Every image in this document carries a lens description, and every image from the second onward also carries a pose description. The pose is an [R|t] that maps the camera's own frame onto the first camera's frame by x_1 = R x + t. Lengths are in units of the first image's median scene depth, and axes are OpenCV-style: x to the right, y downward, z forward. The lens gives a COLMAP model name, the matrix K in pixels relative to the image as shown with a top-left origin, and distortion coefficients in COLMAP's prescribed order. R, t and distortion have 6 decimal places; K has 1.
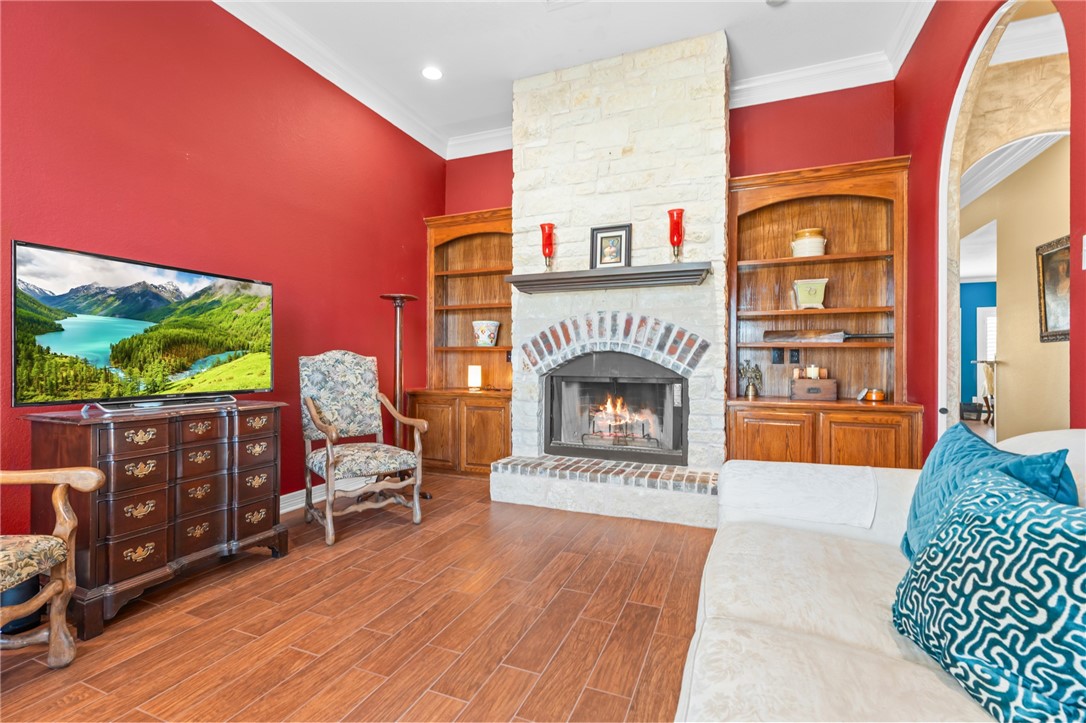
lens RADIAL K [[491.2, 0, 537.3], [0, 491.2, 341.0], [0, 0, 1]] dist [-0.009416, 0.002251]
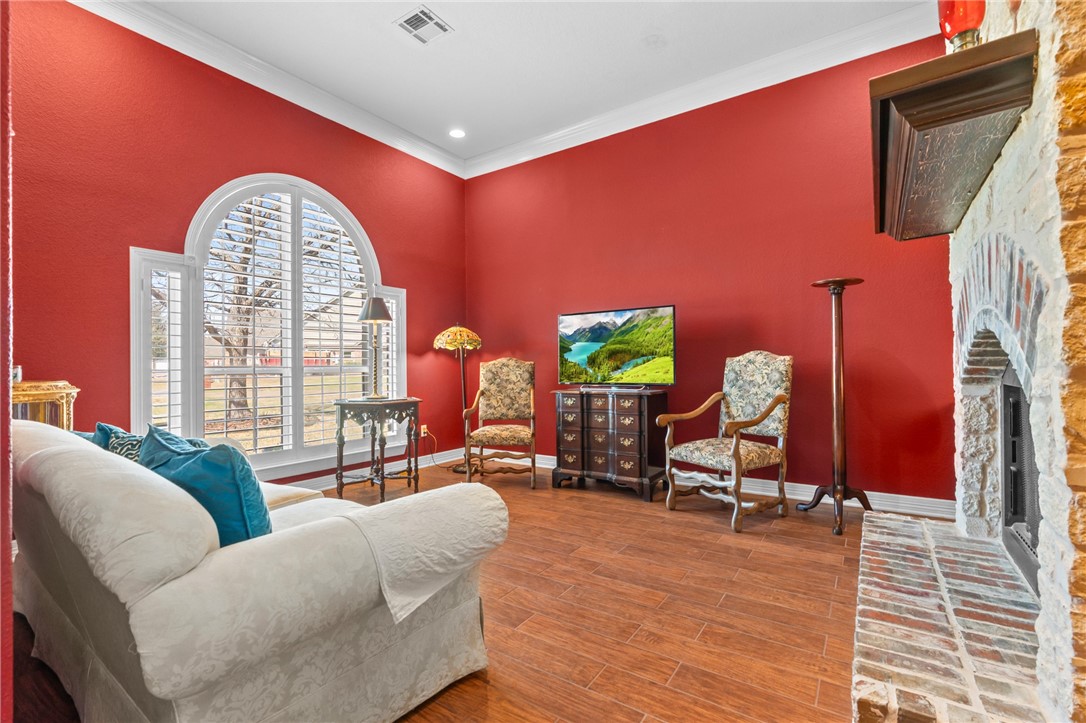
lens RADIAL K [[491.2, 0, 541.3], [0, 491.2, 356.6], [0, 0, 1]] dist [-0.009416, 0.002251]
pose [[-0.213739, -0.015591, -0.976766, 1.011662], [0.057143, 0.997961, -0.028433, 0.050171], [0.975218, -0.061893, -0.212413, 1.114794]]
